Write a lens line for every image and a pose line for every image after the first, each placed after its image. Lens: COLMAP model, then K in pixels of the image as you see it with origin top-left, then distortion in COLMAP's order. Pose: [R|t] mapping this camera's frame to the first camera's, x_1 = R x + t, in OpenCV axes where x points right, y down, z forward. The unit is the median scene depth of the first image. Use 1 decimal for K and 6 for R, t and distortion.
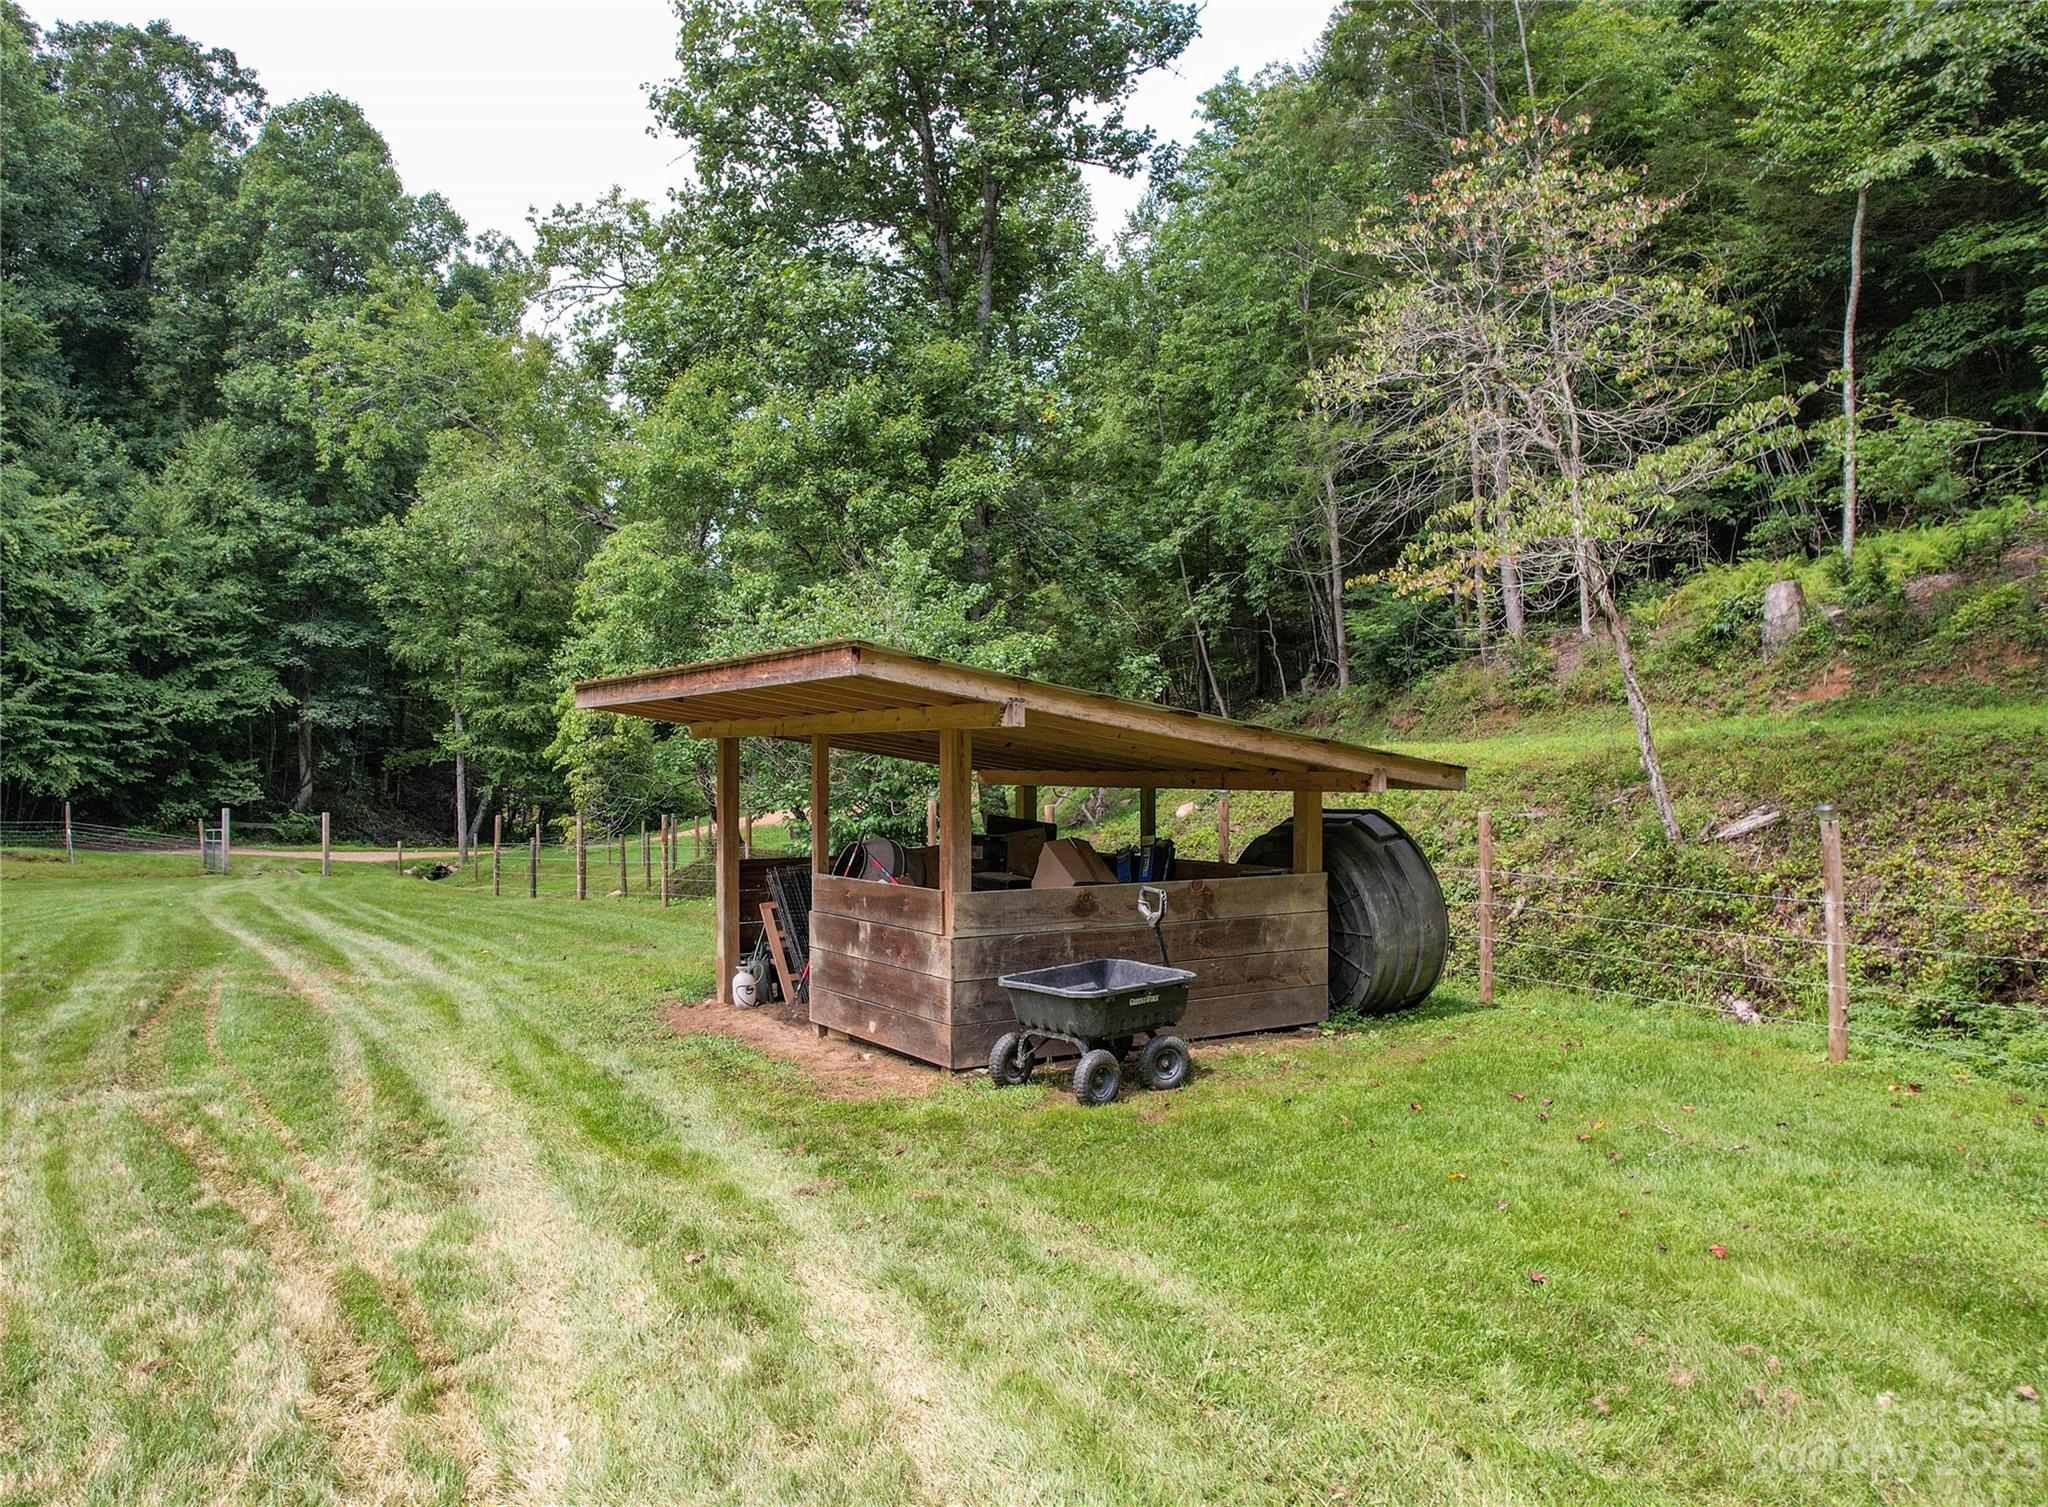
lens RADIAL K [[1486.0, 0, 906.5], [0, 1486.0, 760.9], [0, 0, 1]] dist [-0.090526, 0.099964]
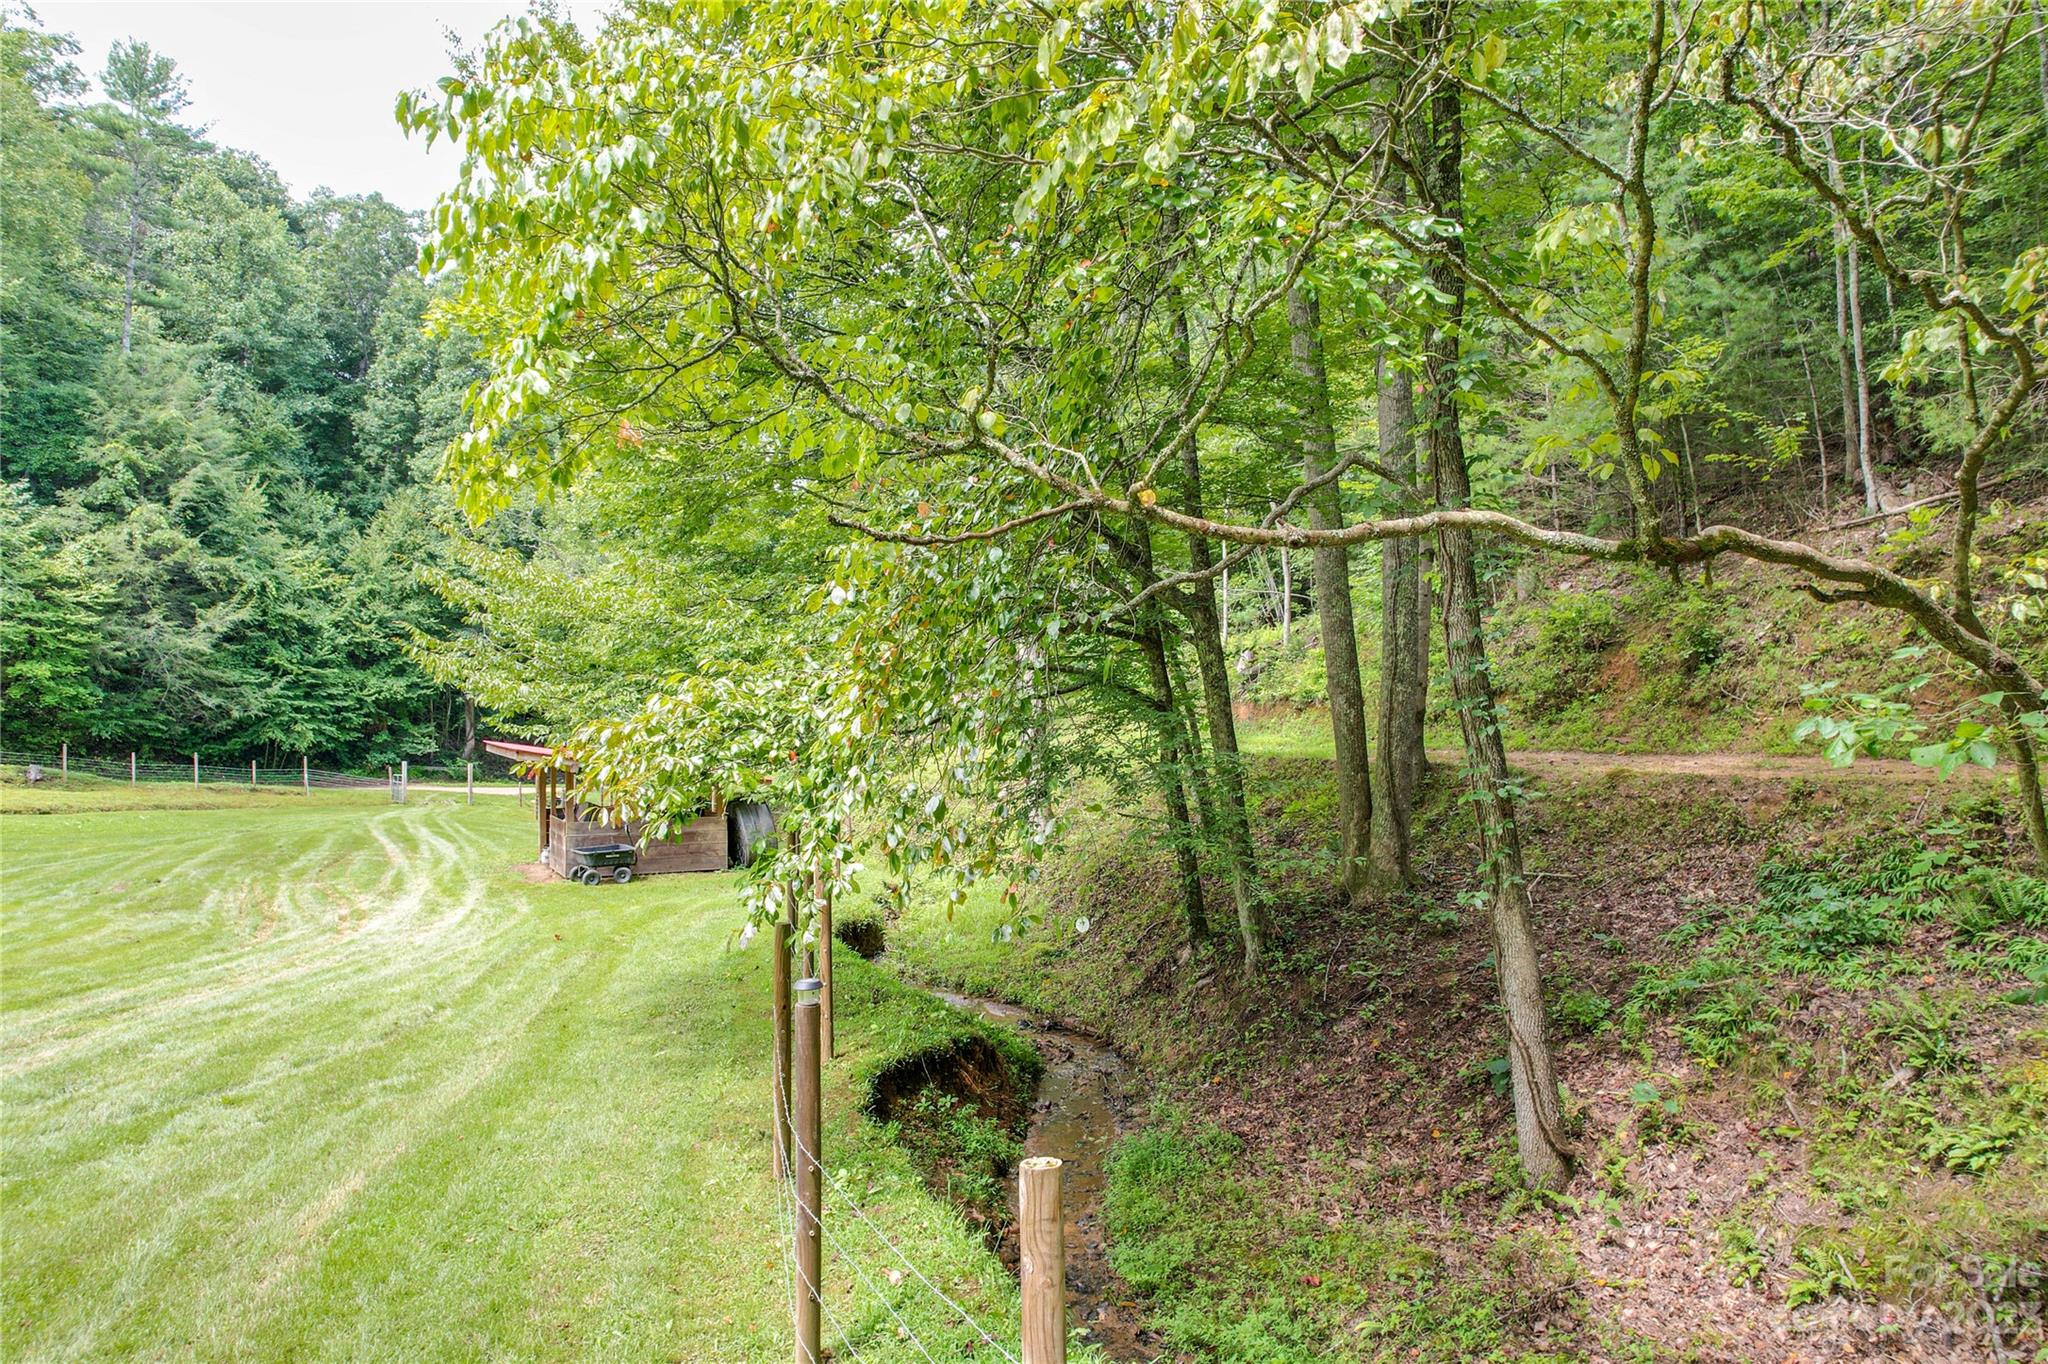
lens RADIAL K [[1331.4, 0, 1025.6], [0, 1331.4, 698.3], [0, 0, 1]] dist [-0.105163, 0.093678]
pose [[0.999758, 0.002768, -0.021813, 0.189926], [-0.002749, 0.999996, 0.000905, -0.031587], [0.021815, -0.000845, 0.999762, -0.315011]]
